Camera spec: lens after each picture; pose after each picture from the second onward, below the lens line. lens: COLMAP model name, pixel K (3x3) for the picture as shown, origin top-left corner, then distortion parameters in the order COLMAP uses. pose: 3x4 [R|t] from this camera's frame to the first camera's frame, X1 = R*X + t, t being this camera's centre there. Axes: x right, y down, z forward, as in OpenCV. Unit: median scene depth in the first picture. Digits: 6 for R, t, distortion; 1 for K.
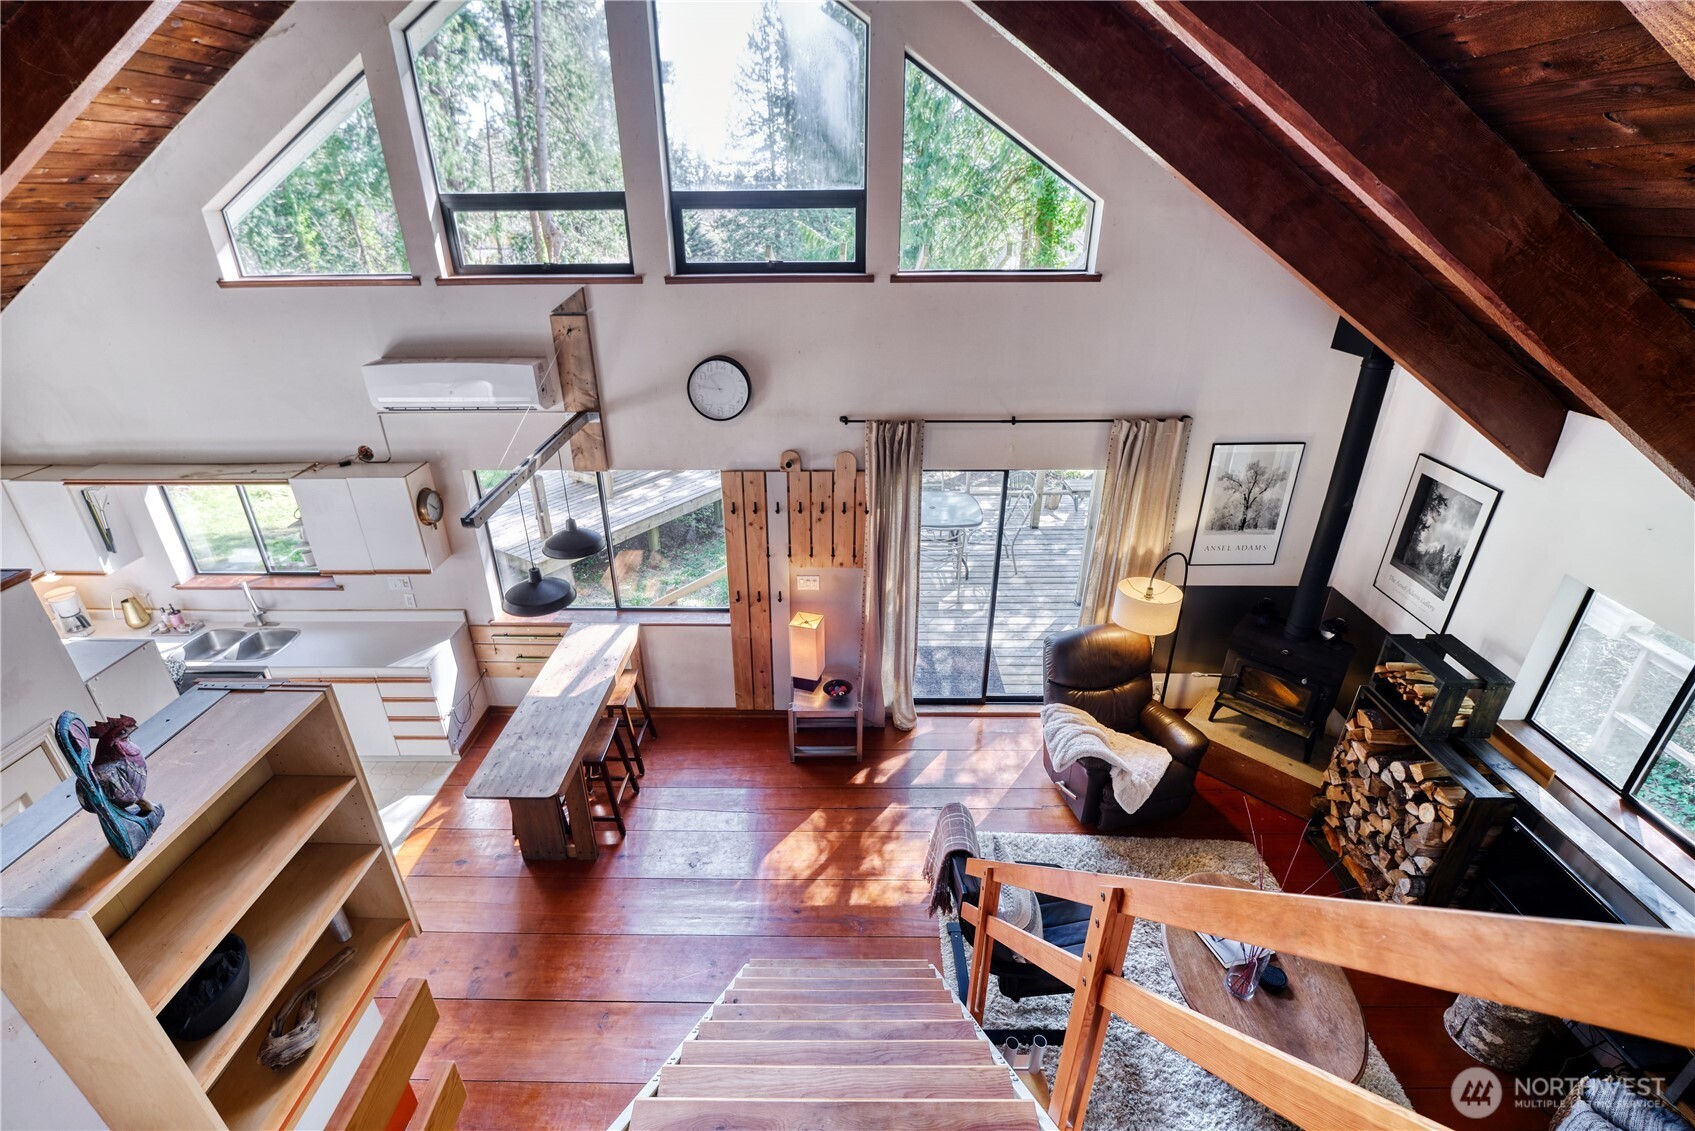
lens RADIAL K [[730.7, 0, 848.2], [0, 730.7, 560.8], [0, 0, 1]] dist [-0.011756, 0.000529]
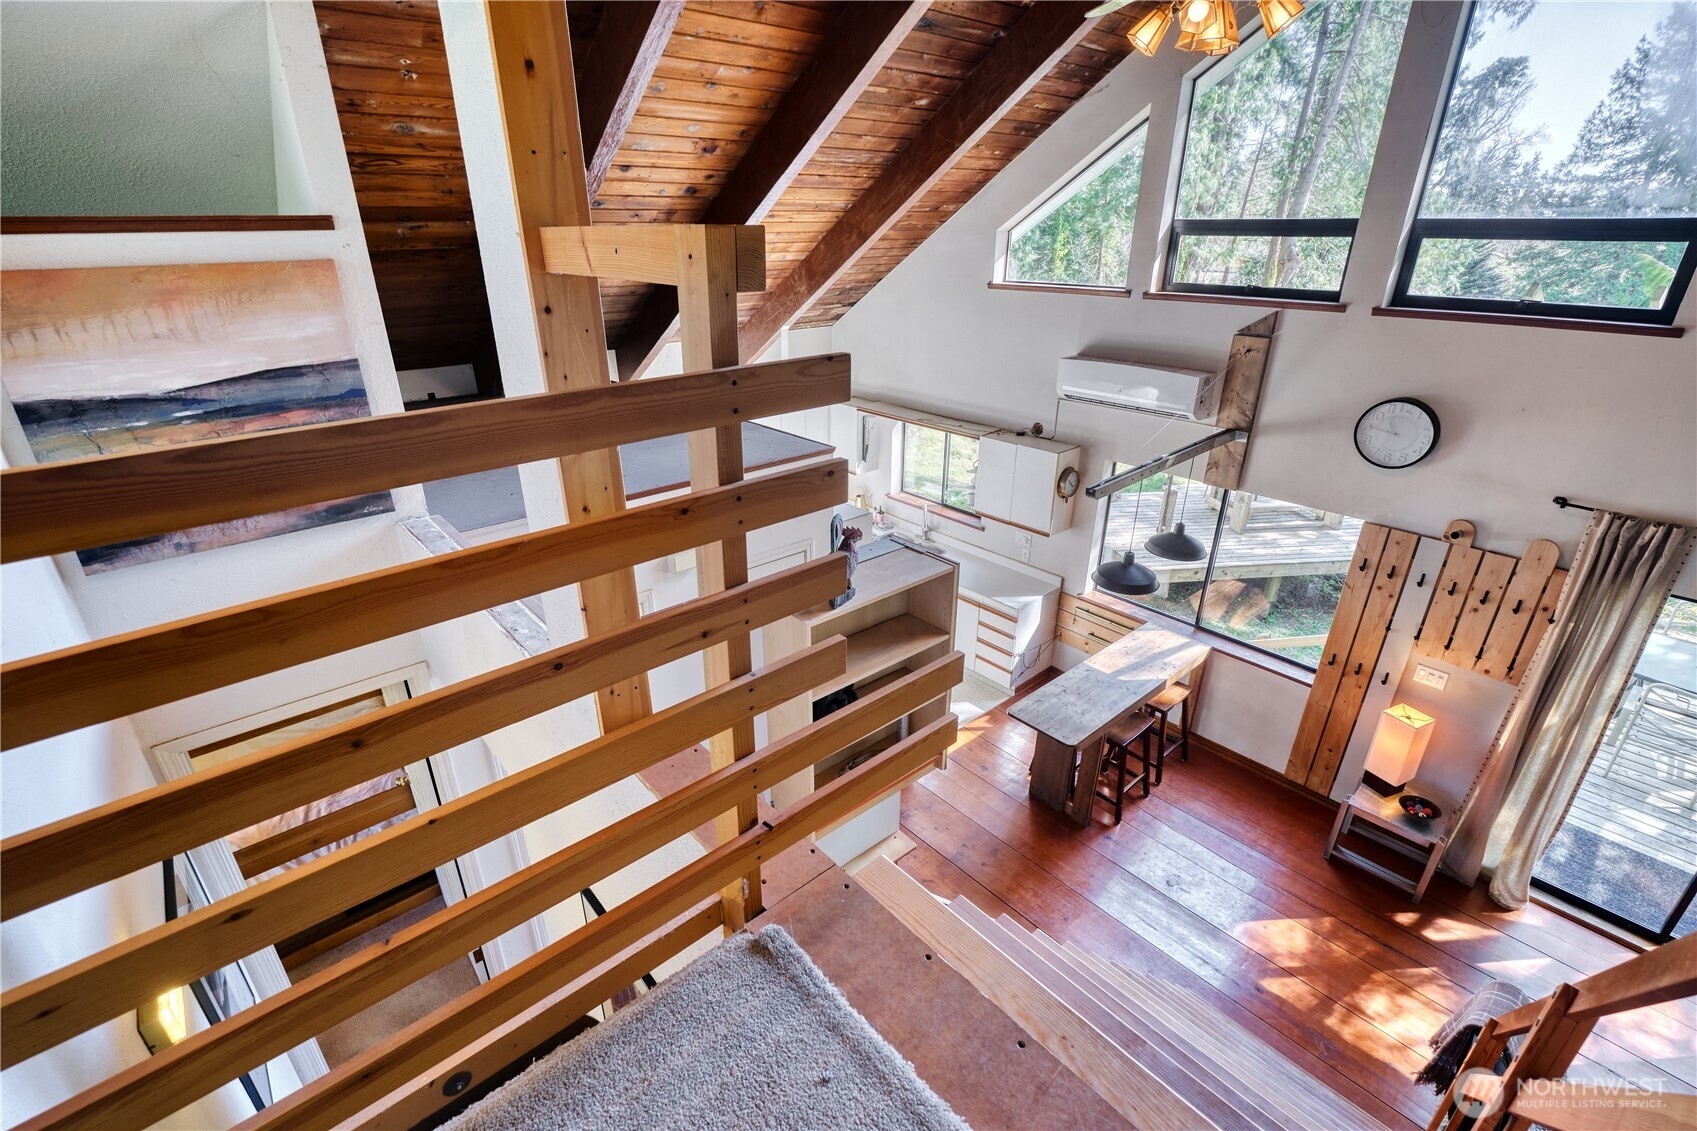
lens RADIAL K [[787.1, 0, 844.1], [0, 787.1, 535.4], [0, 0, 1]] dist [-0.001719, -0.010831]
pose [[0.658259, 0.277513, -0.699772, 0.083025], [-0.333939, 0.940750, 0.058950, 0.048234], [0.674670, 0.194877, 0.711929, -0.105889]]
